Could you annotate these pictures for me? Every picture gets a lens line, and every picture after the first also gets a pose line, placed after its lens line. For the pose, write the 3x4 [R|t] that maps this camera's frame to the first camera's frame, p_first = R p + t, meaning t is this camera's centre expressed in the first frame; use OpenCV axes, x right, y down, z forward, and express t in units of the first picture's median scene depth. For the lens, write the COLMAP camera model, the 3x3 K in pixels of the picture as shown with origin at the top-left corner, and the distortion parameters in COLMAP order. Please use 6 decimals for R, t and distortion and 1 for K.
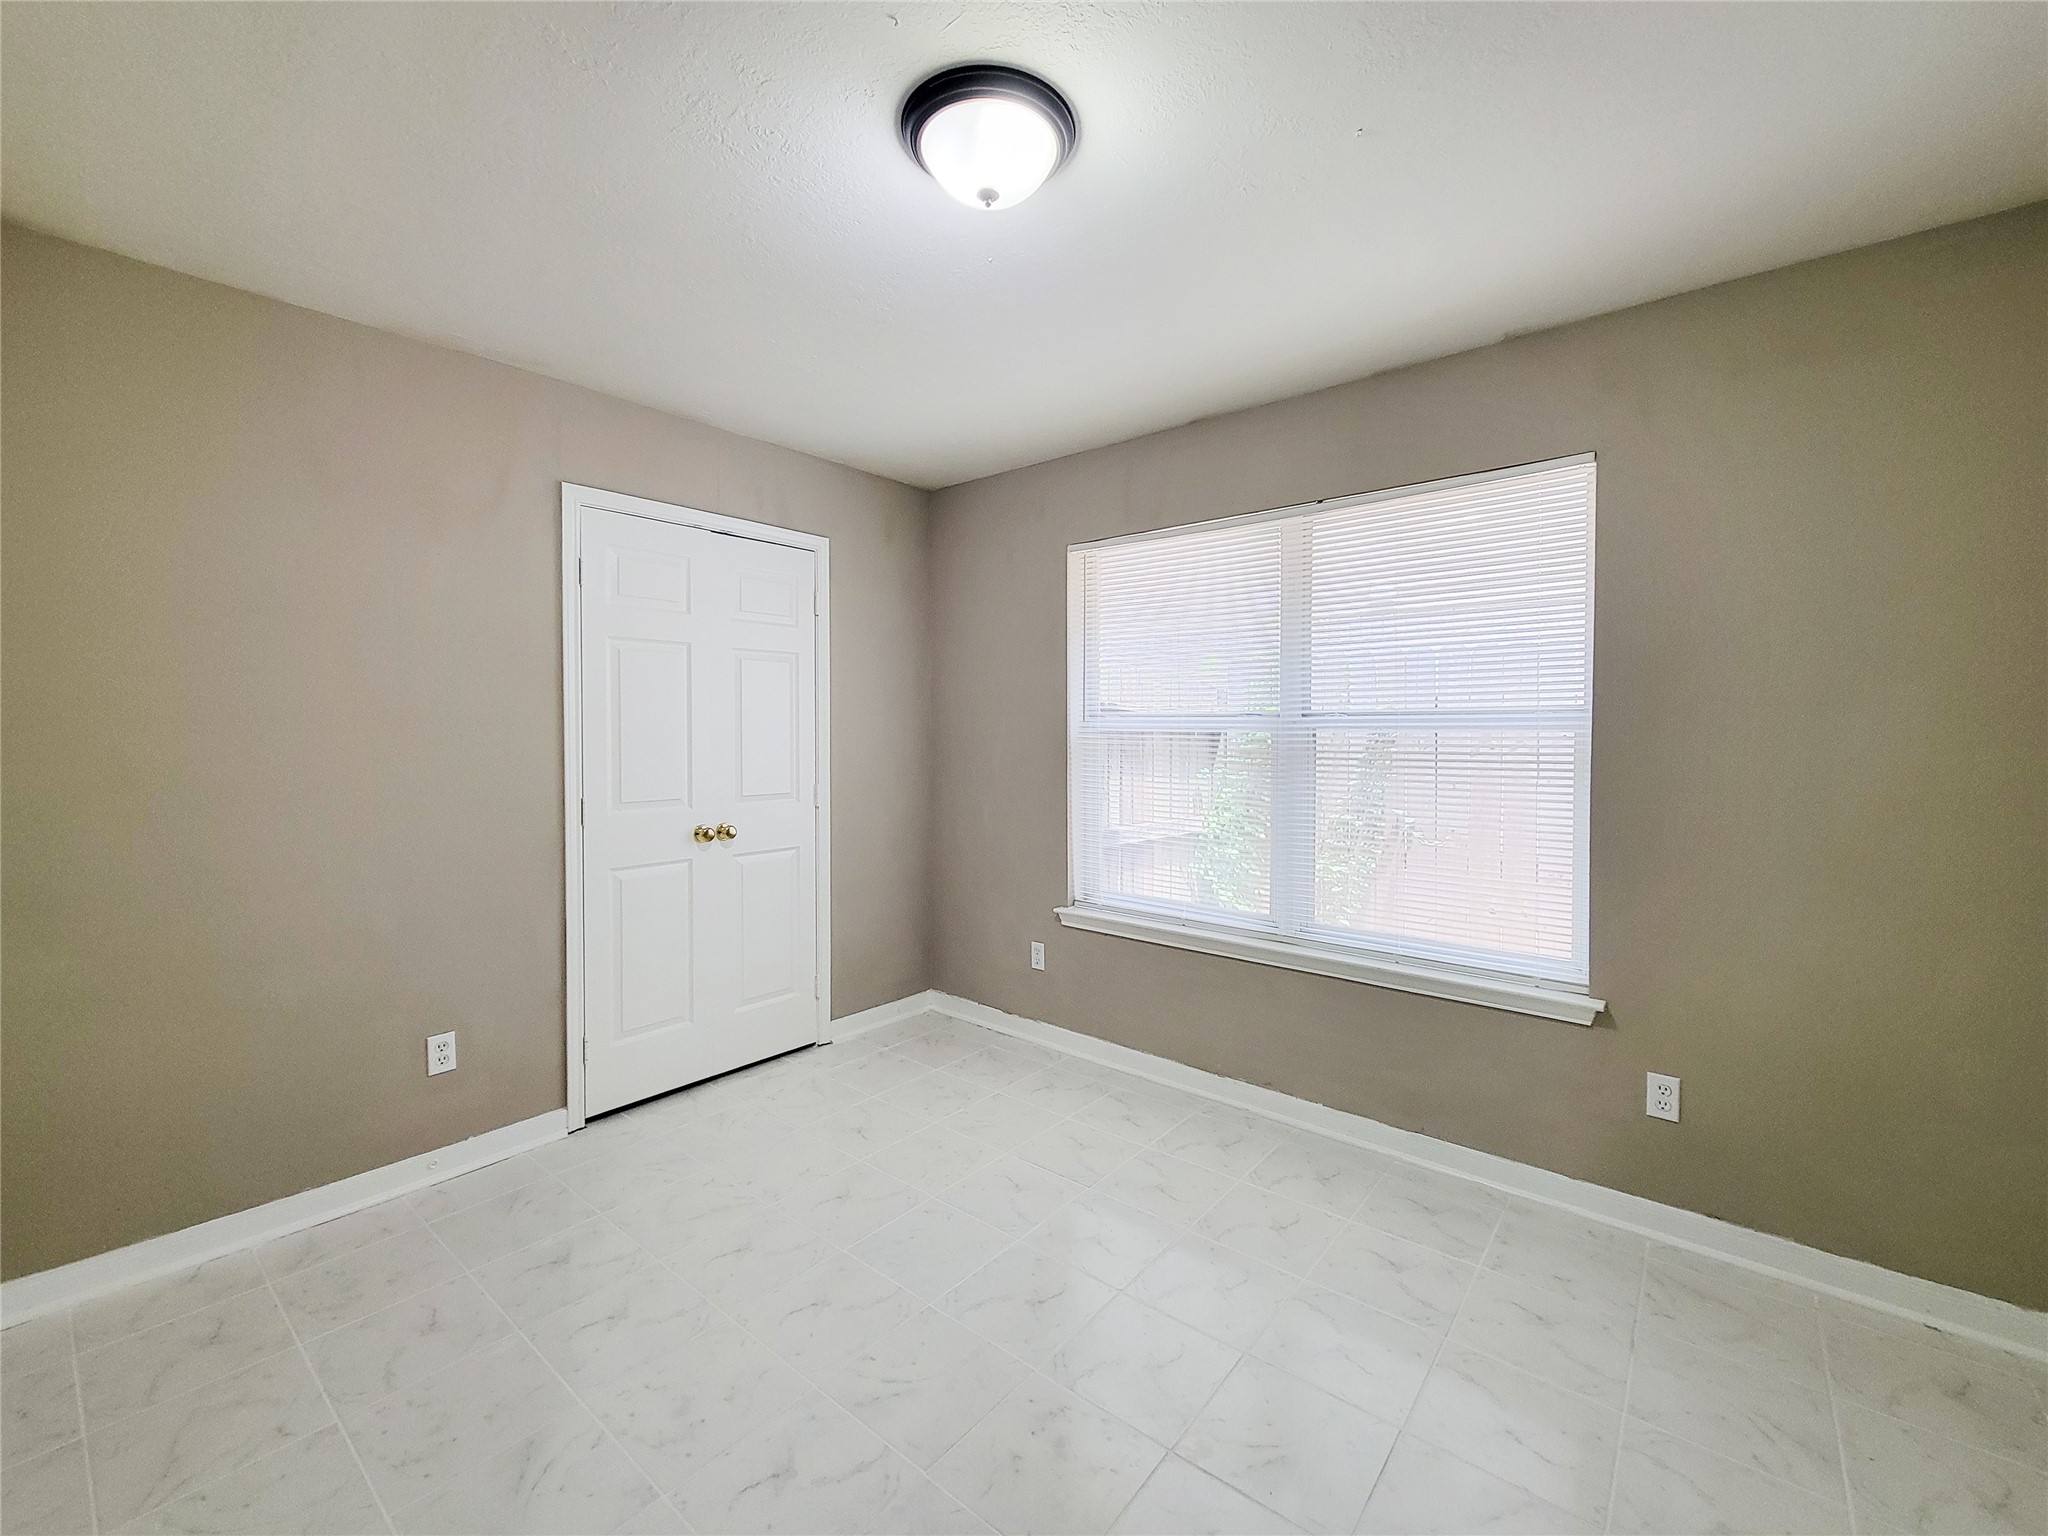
lens RADIAL K [[837.3, 0, 1023.6], [0, 837.3, 753.2], [0, 0, 1]] dist [0.006221, -0.004183]
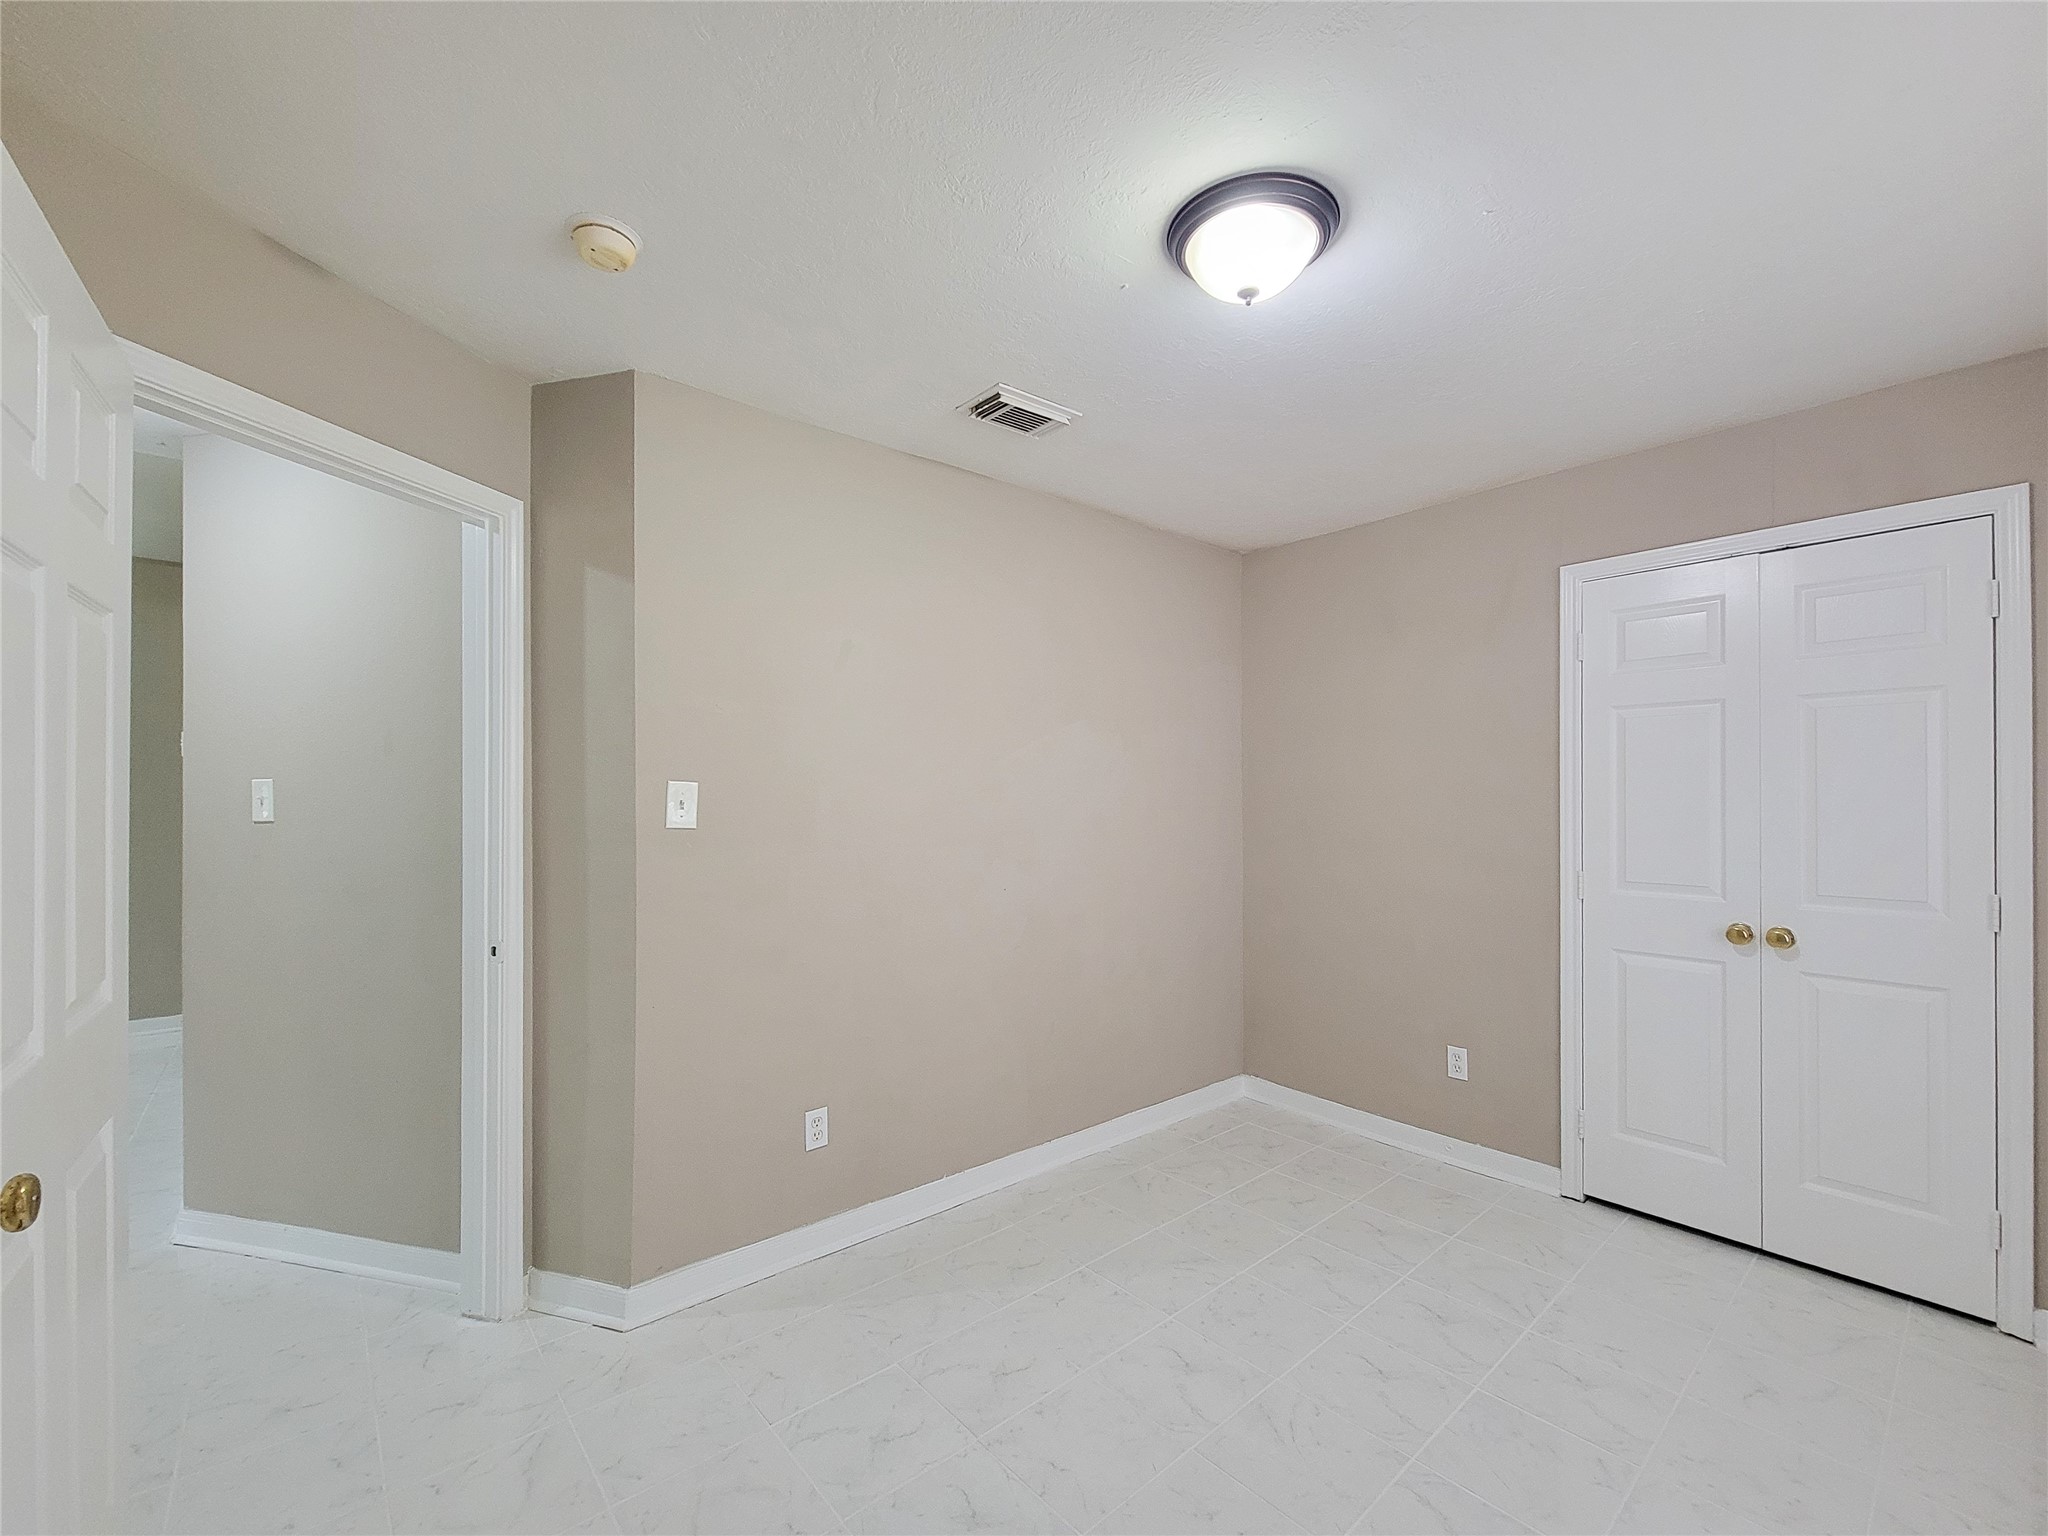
lens RADIAL K [[860.6, 0, 1021.5], [0, 860.6, 772.1], [0, 0, 1]] dist [0.007899, -0.004371]
pose [[-0.171615, -0.018357, -0.984993, 0.594844], [-0.014129, 0.999769, -0.016170, -0.038549], [0.985063, 0.011142, -0.171835, 0.497679]]
